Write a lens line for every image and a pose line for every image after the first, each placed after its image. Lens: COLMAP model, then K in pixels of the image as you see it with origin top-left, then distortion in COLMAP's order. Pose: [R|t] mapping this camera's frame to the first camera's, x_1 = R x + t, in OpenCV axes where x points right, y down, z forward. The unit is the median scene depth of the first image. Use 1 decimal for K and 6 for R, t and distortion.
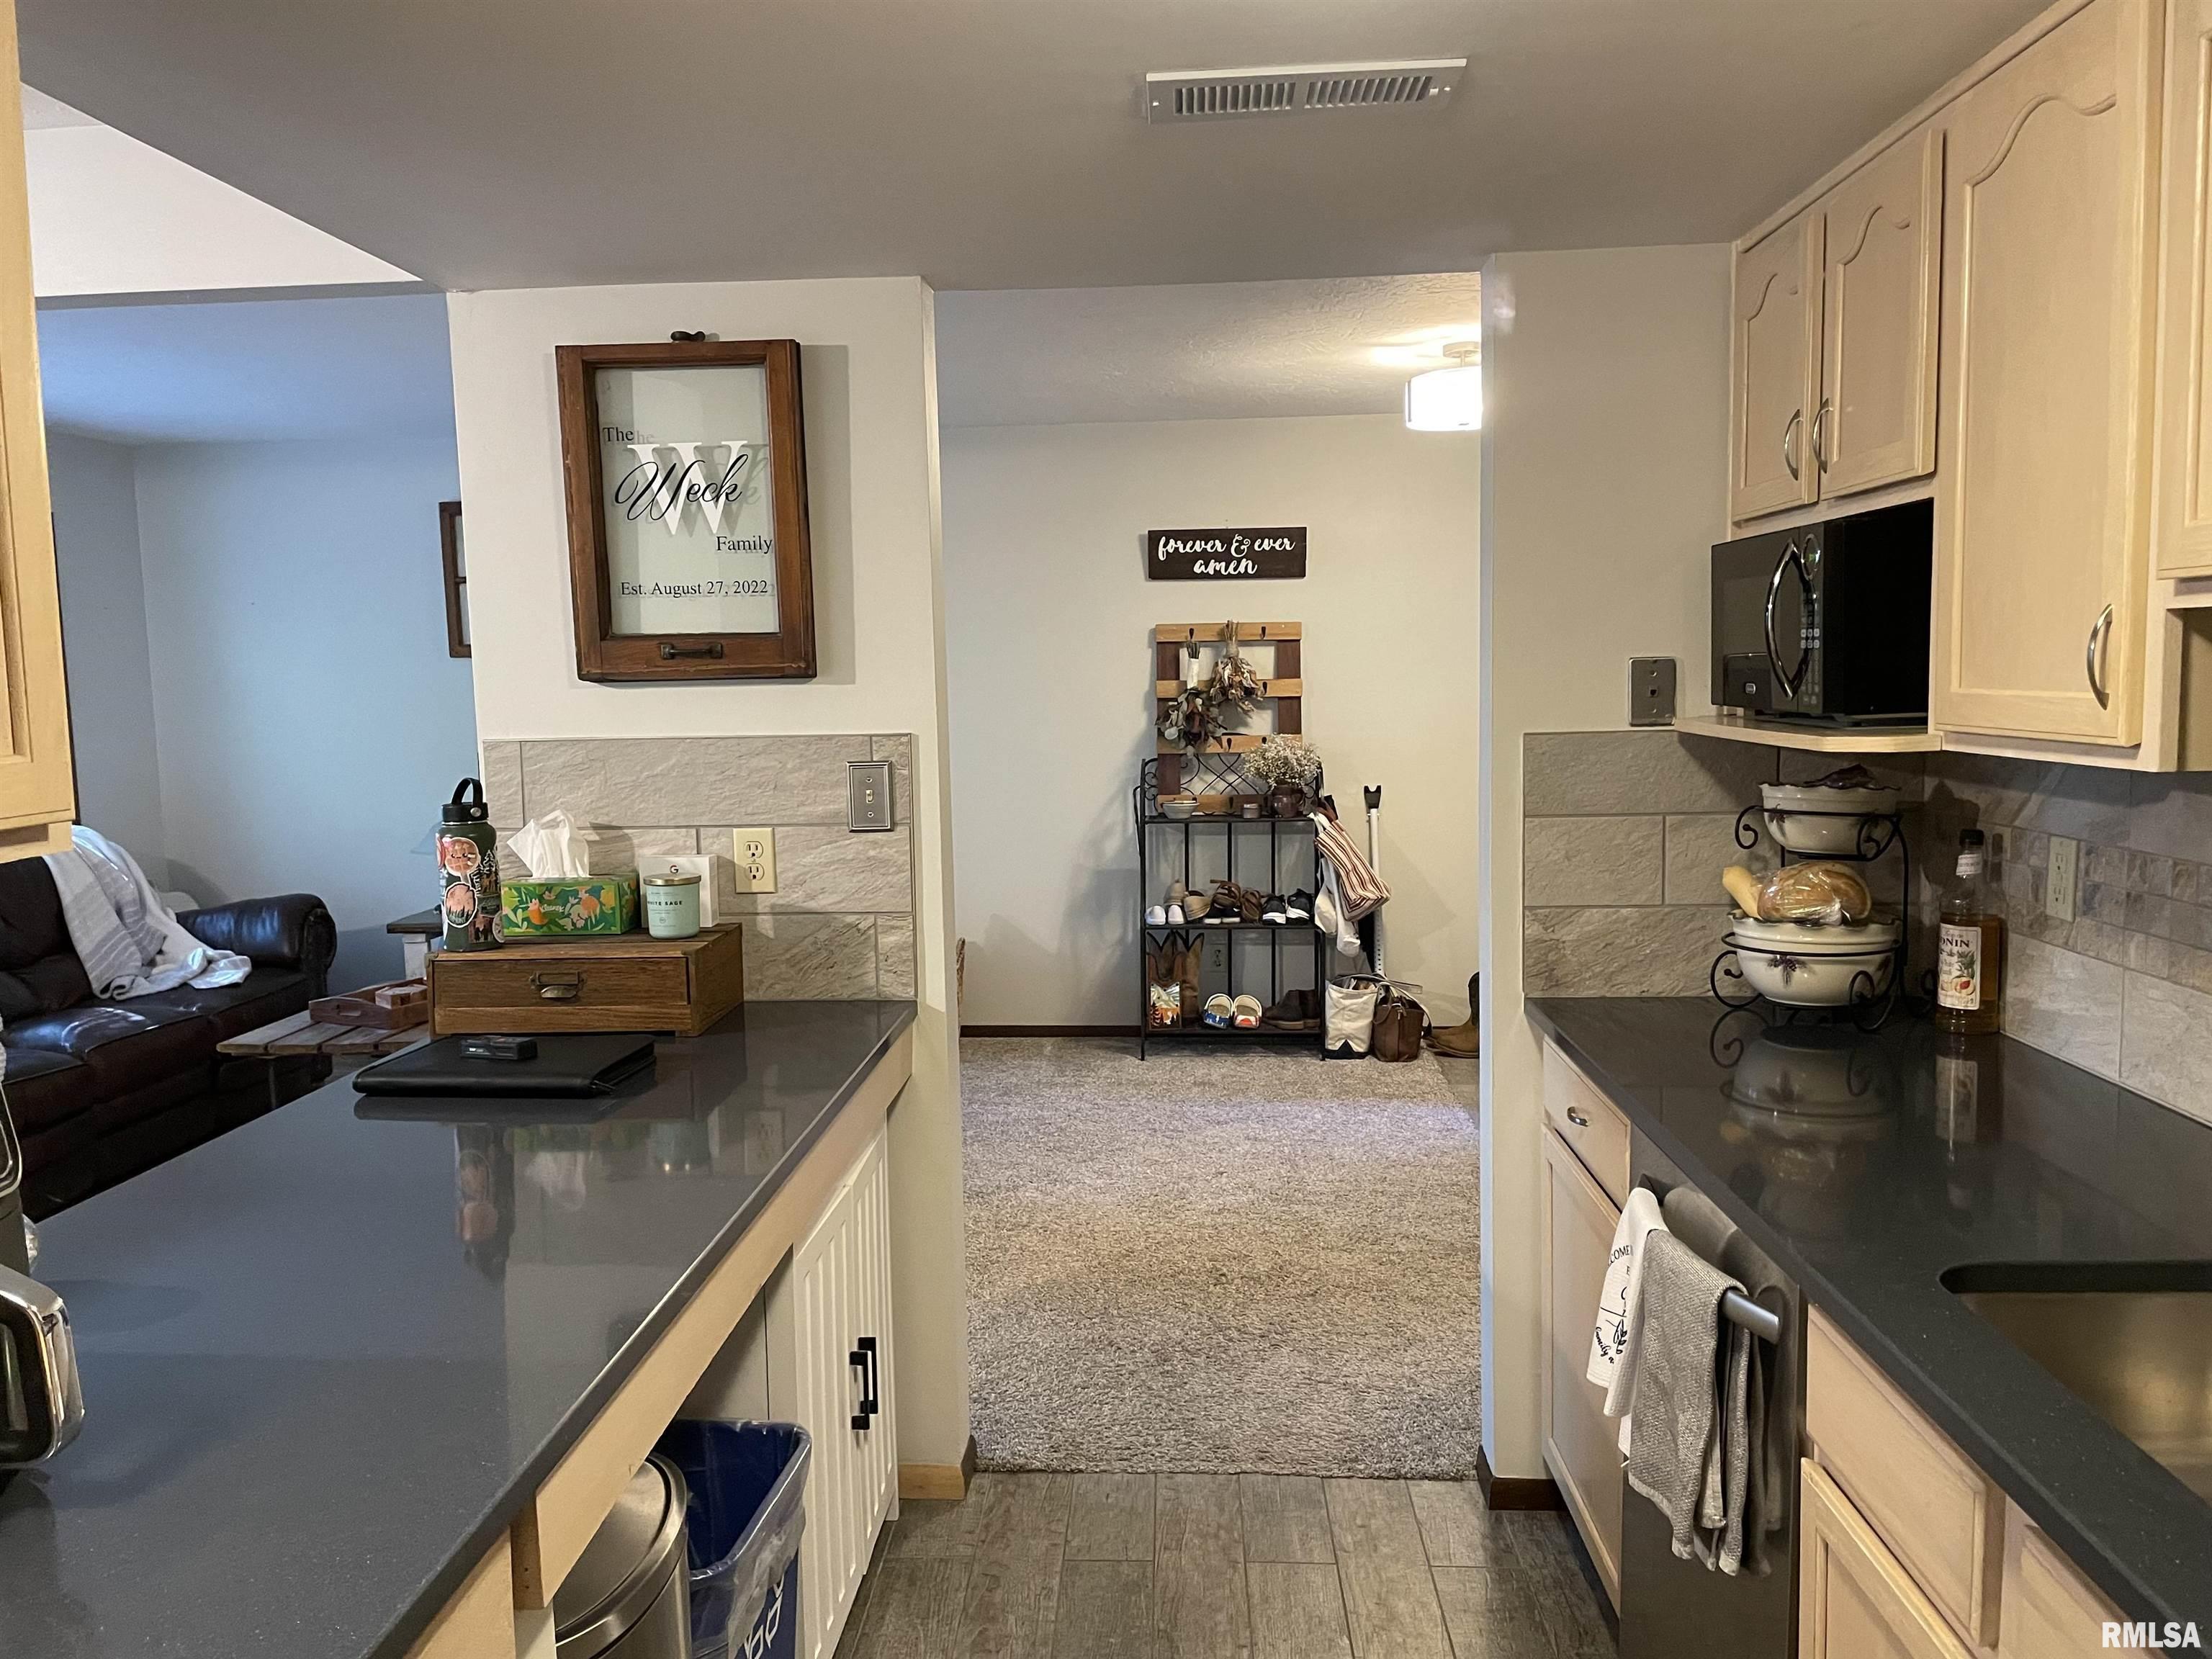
lens RADIAL K [[1670.1, 0, 1094.2], [0, 1670.1, 837.8], [0, 0, 1]] dist [0.029041, -0.028792]
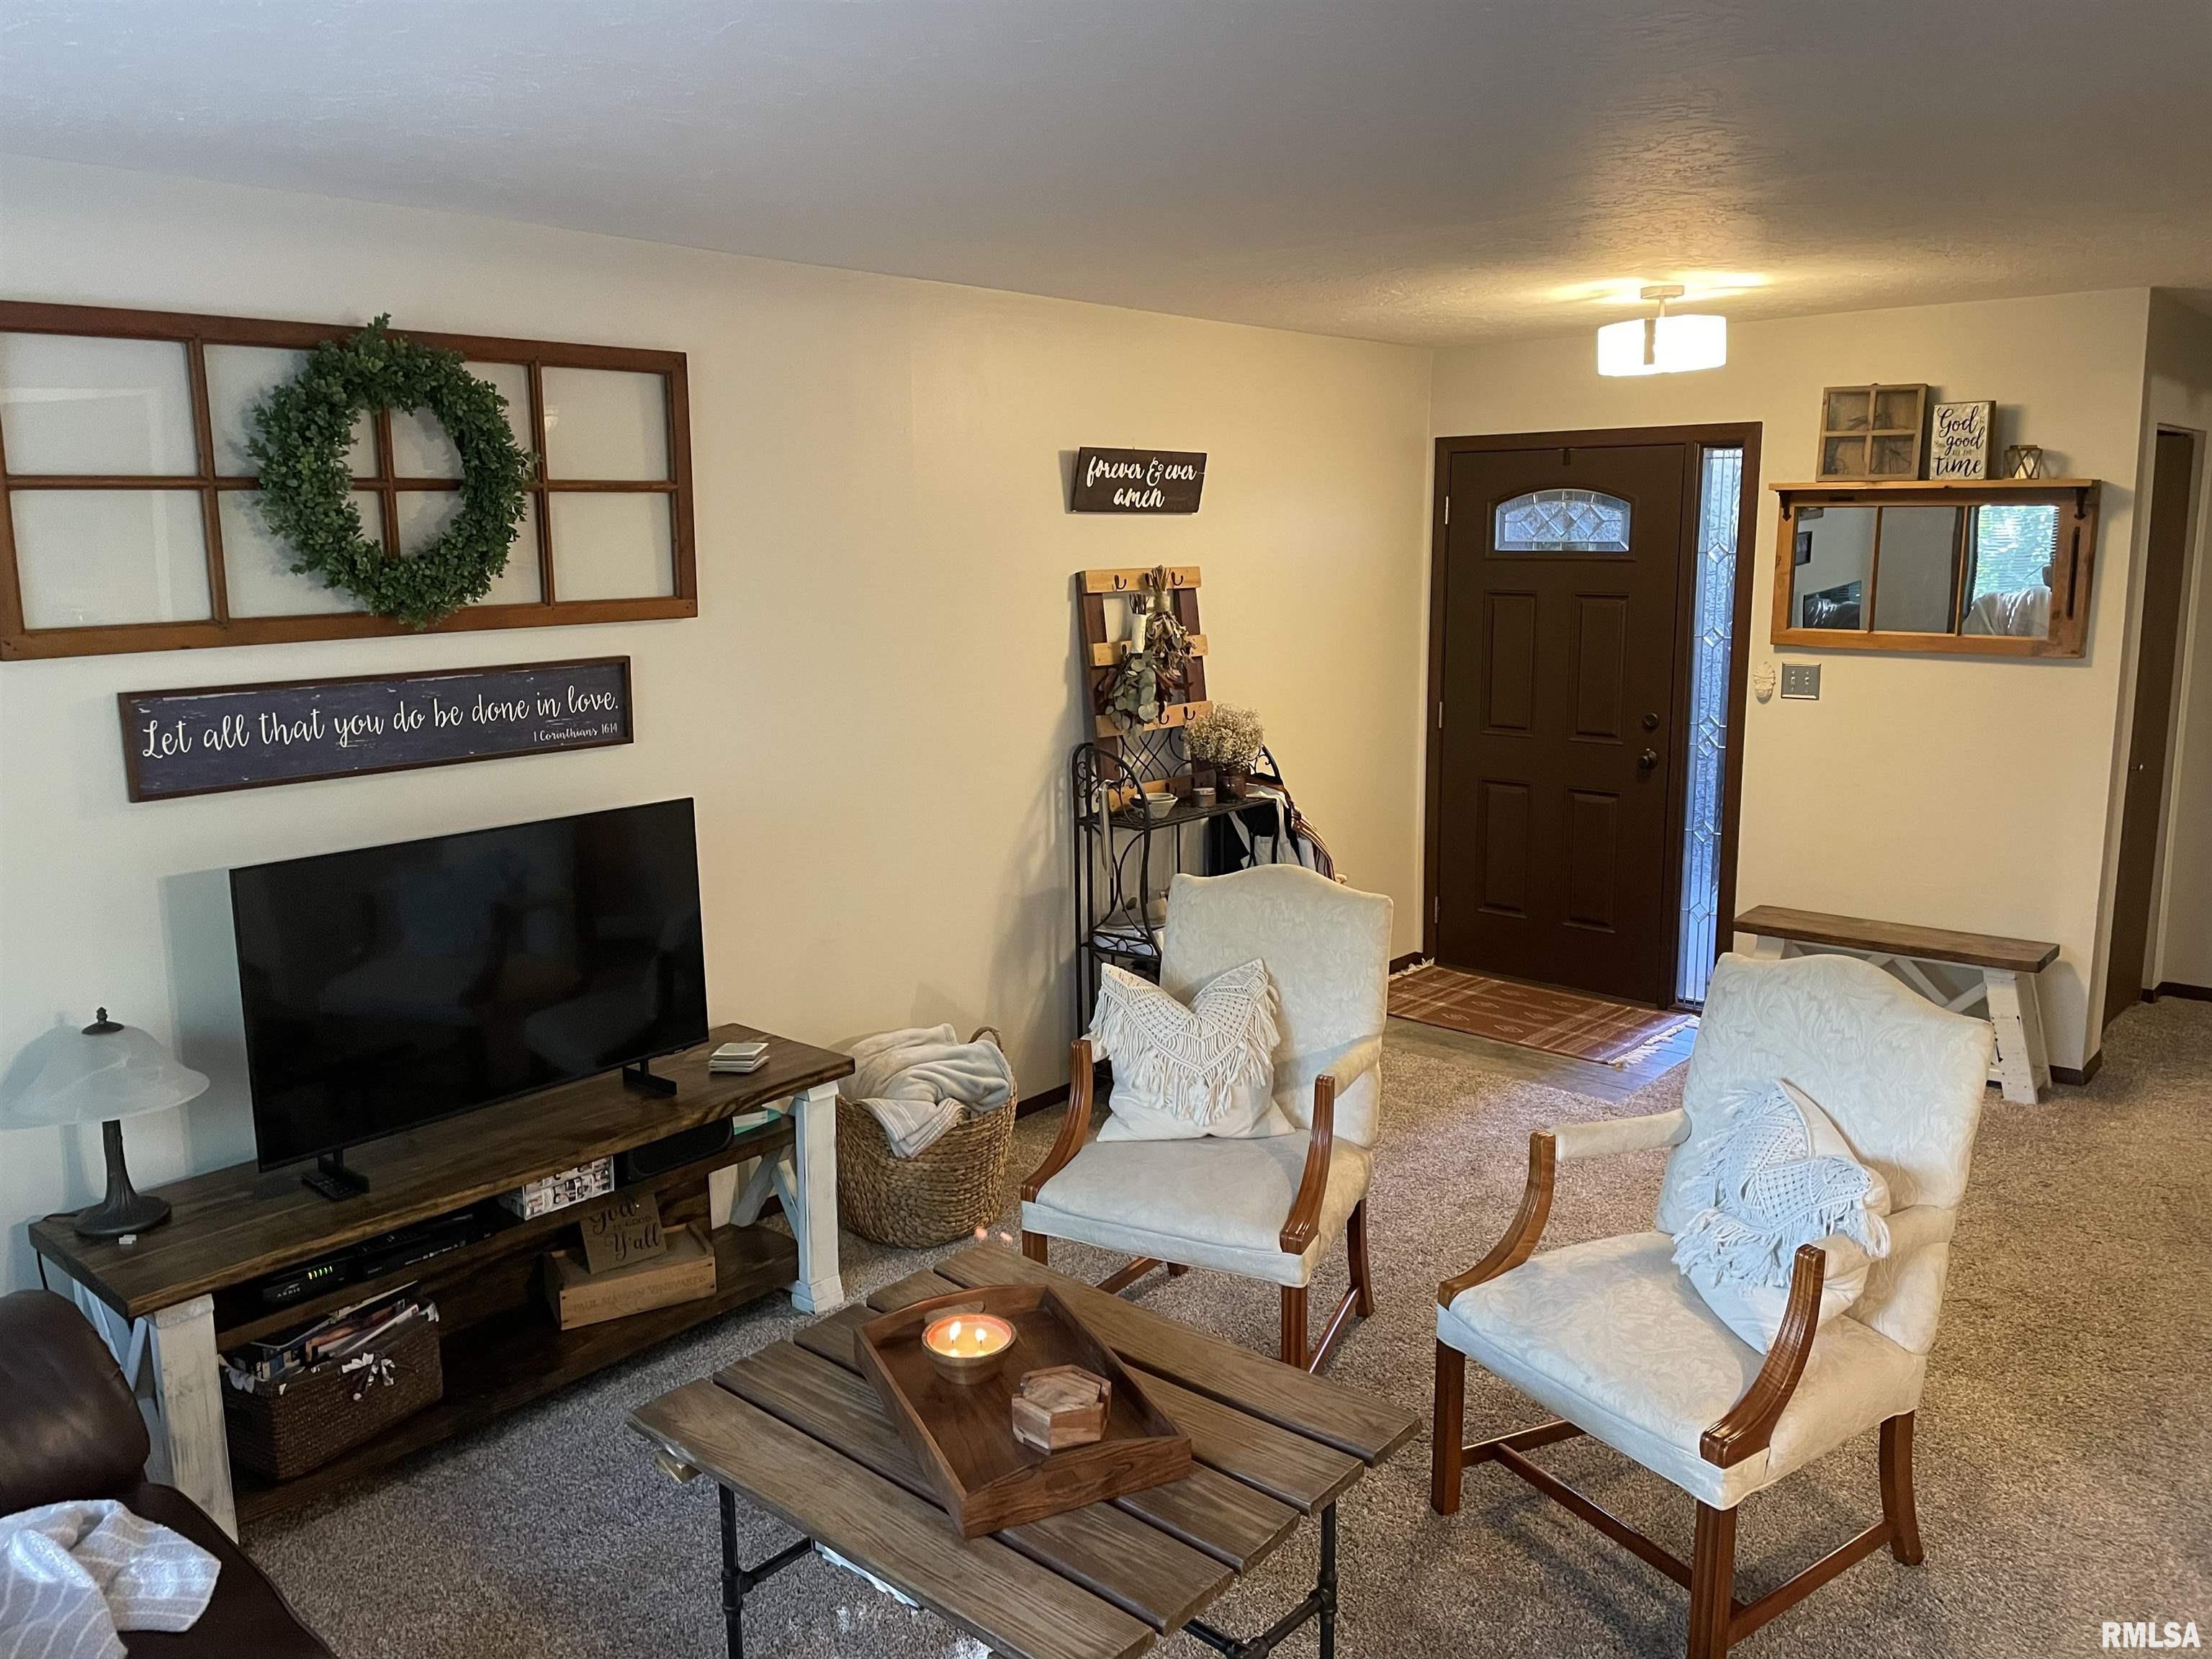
lens RADIAL K [[1670.1, 0, 1092.0], [0, 1670.1, 812.2], [0, 0, 1]] dist [0.029041, -0.028792]
pose [[0.610377, -0.124080, 0.782332, -0.580714], [0.076996, 0.992272, 0.097304, -0.092455], [-0.788360, 0.000844, 0.615214, 0.526158]]
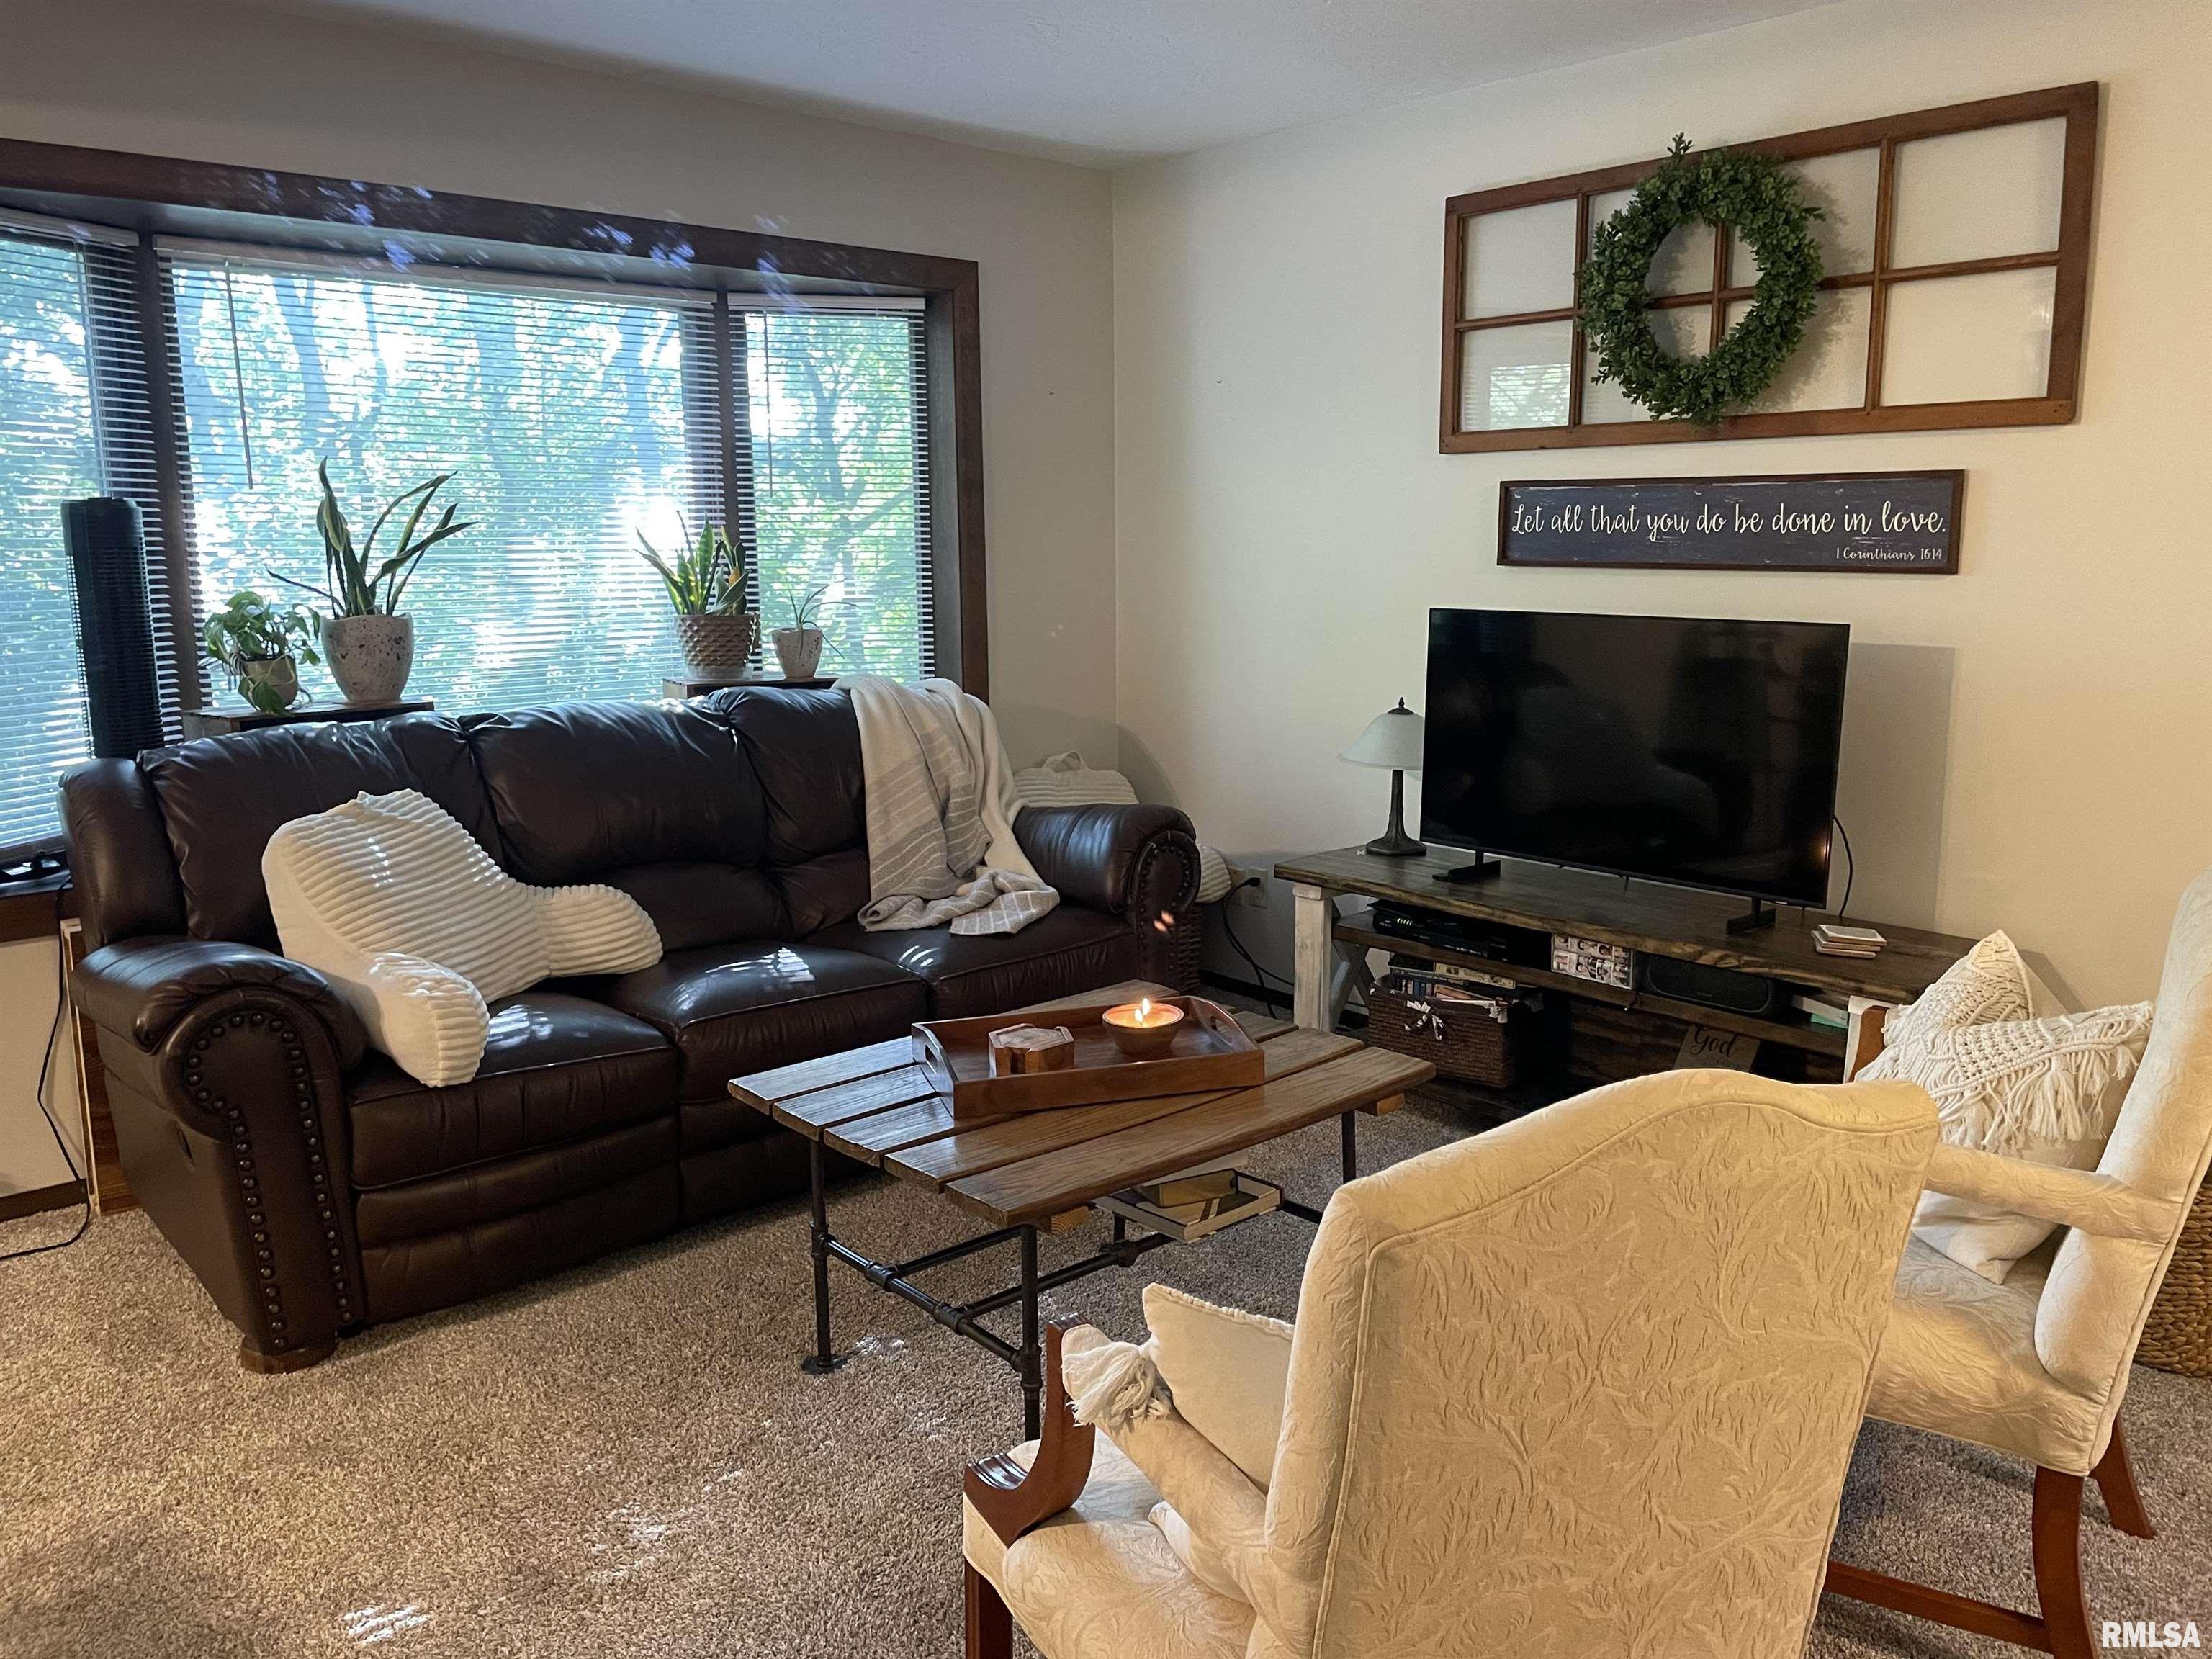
lens RADIAL K [[1670.1, 0, 1101.6], [0, 1670.1, 817.9], [0, 0, 1]] dist [0.029041, -0.028792]
pose [[0.708816, 0.137277, -0.691907, -0.018246], [-0.079072, 0.990161, 0.115448, -0.035163], [0.700948, -0.027121, 0.712697, 0.471422]]
